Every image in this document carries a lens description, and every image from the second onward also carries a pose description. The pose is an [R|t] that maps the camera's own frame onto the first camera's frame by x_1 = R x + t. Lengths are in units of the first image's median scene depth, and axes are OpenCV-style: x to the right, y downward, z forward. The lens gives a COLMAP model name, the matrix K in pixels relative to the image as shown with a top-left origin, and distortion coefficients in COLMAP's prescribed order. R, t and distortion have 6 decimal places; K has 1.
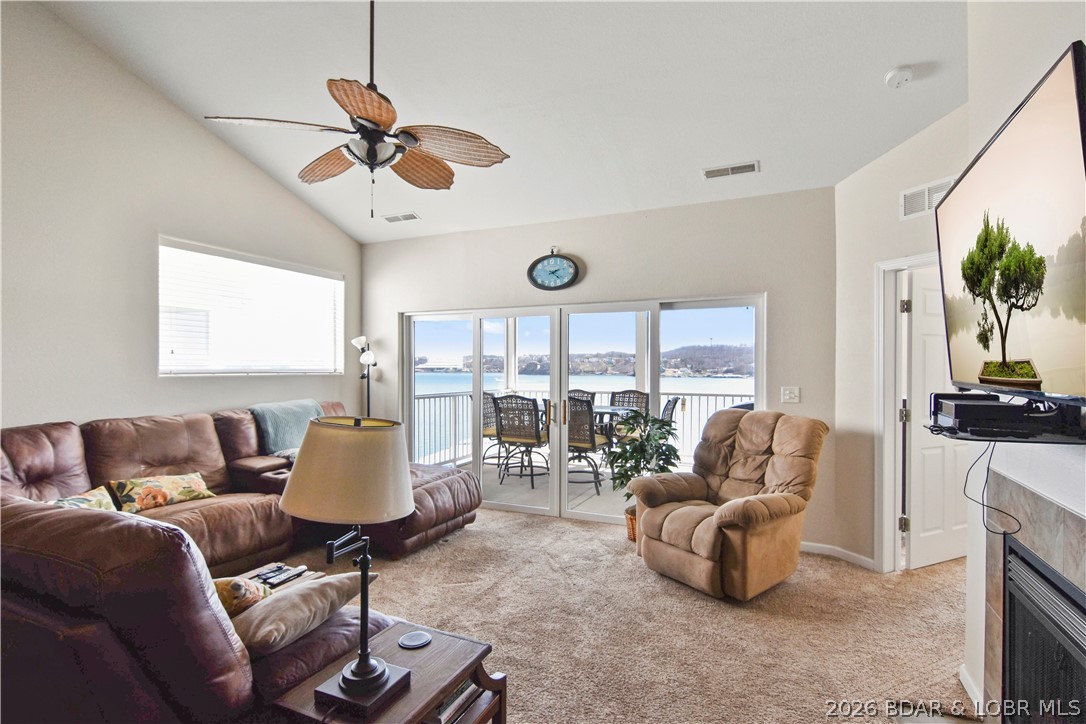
lens RADIAL K [[525.6, 0, 547.7], [0, 525.6, 370.1], [0, 0, 1]] dist [0.006026, -0.008261]
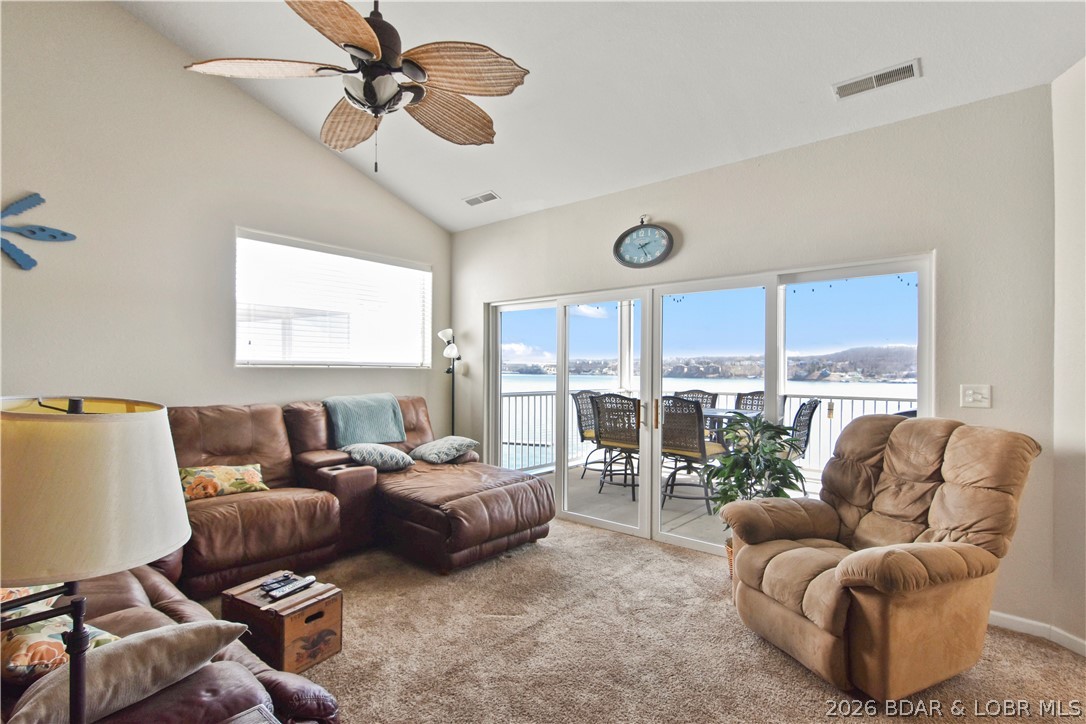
lens RADIAL K [[520.8, 0, 548.7], [0, 520.8, 369.7], [0, 0, 1]] dist [0.006601, -0.010470]
pose [[0.962520, 0.003674, -0.271187, 0.112085], [-0.005449, 0.999968, -0.005793, 0.020146], [0.271157, 0.007054, 0.962509, 0.198978]]
